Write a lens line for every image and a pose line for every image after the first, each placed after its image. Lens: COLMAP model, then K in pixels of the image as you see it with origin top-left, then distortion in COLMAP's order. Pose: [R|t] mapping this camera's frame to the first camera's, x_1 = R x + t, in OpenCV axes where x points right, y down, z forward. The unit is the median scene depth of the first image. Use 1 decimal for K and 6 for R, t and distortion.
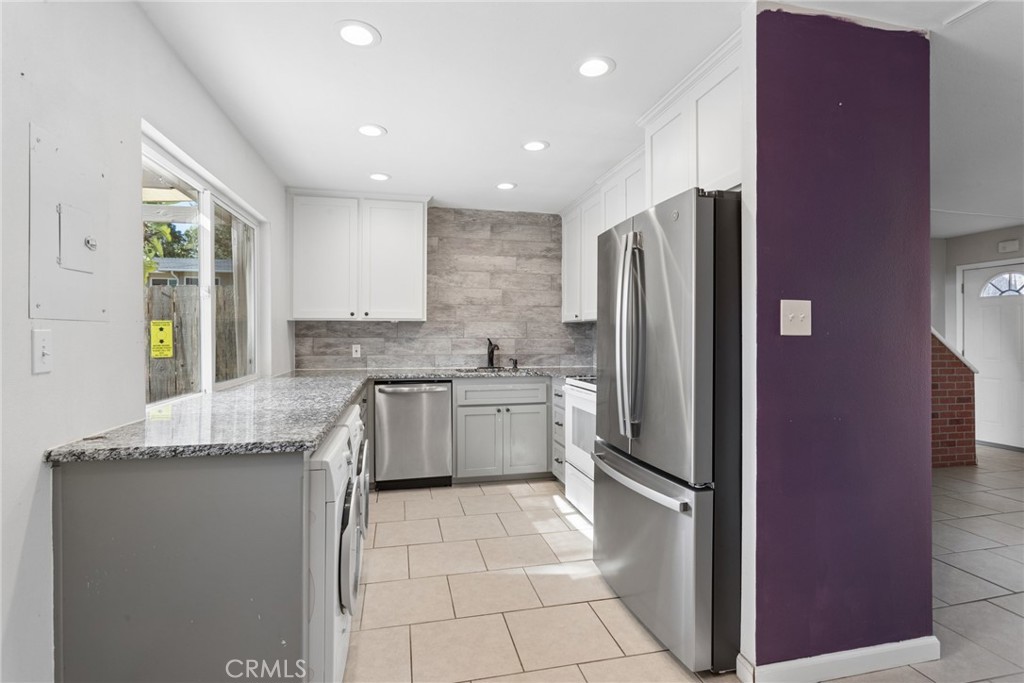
lens RADIAL K [[505.0, 0, 520.1], [0, 505.0, 331.8], [0, 0, 1]] dist [-0.018283, 0.008416]
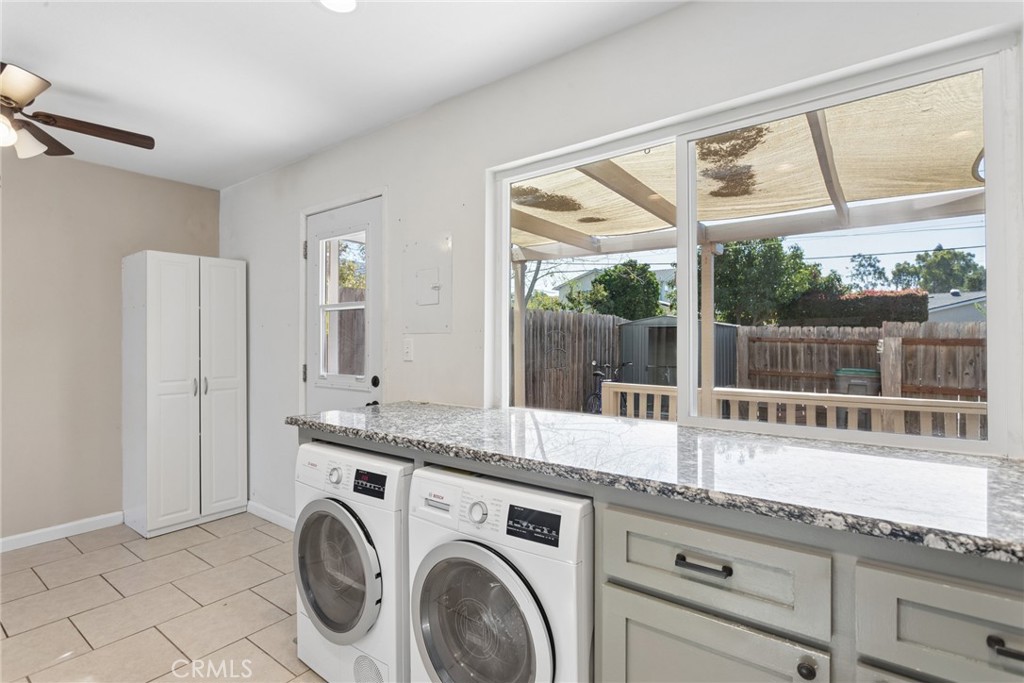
lens RADIAL K [[505.0, 0, 504.6], [0, 505.0, 335.1], [0, 0, 1]] dist [-0.018283, 0.008416]
pose [[-0.757226, -0.003489, -0.653144, 0.022262], [0.006054, 0.999905, -0.012359, 0.001715], [0.653125, -0.013313, -0.757133, 0.875657]]
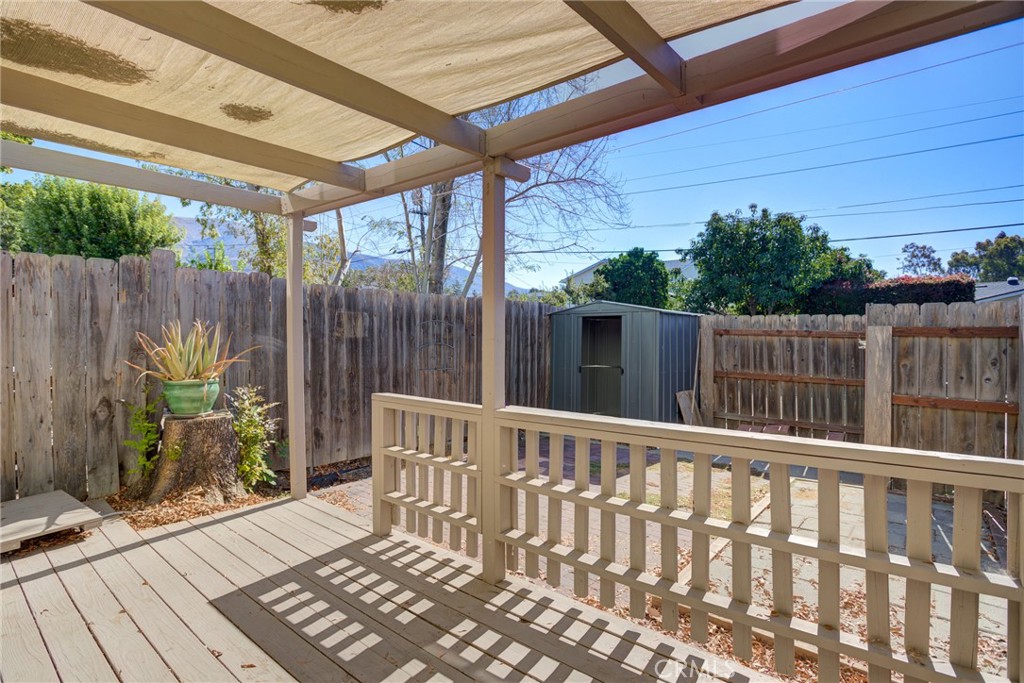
lens RADIAL K [[505.0, 0, 509.7], [0, 505.0, 339.3], [0, 0, 1]] dist [-0.018283, 0.008416]
pose [[-0.797913, 0.007776, -0.602722, -0.644574], [0.009070, 0.999958, 0.000894, 0.017112], [0.602704, -0.004753, -0.797951, 0.865207]]
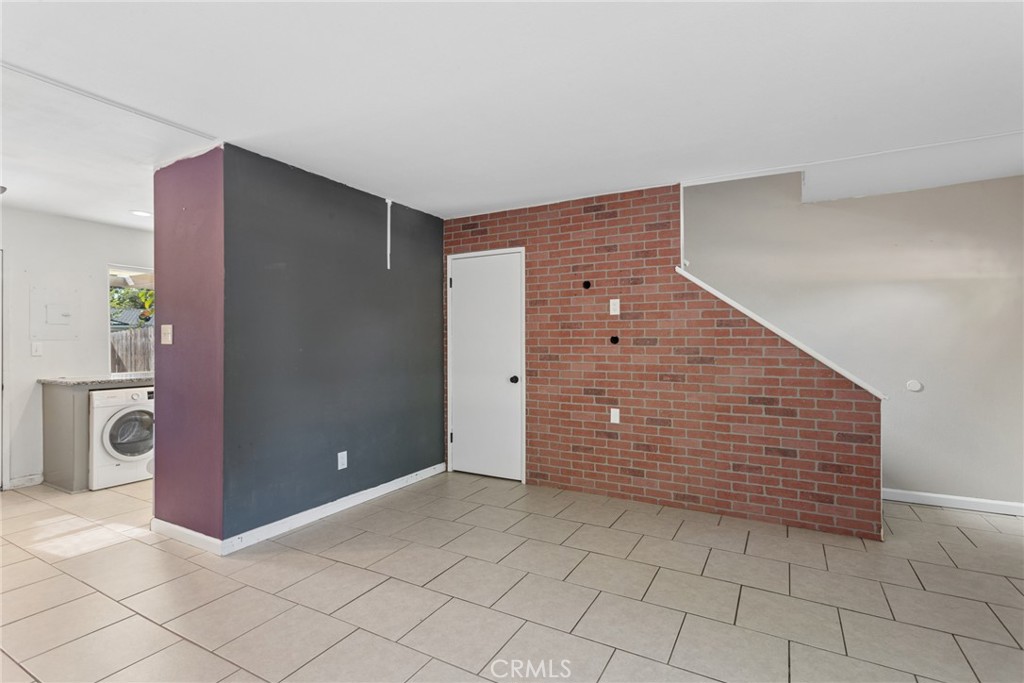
lens RADIAL K [[498.5, 0, 515.5], [0, 498.5, 338.8], [0, 0, 1]] dist [0.008749, -0.002383]
pose [[0.727935, -0.008541, -0.685593, 1.184846], [0.009085, 0.999955, -0.002811, 0.001443], [0.685586, -0.004182, 0.727980, 0.237771]]
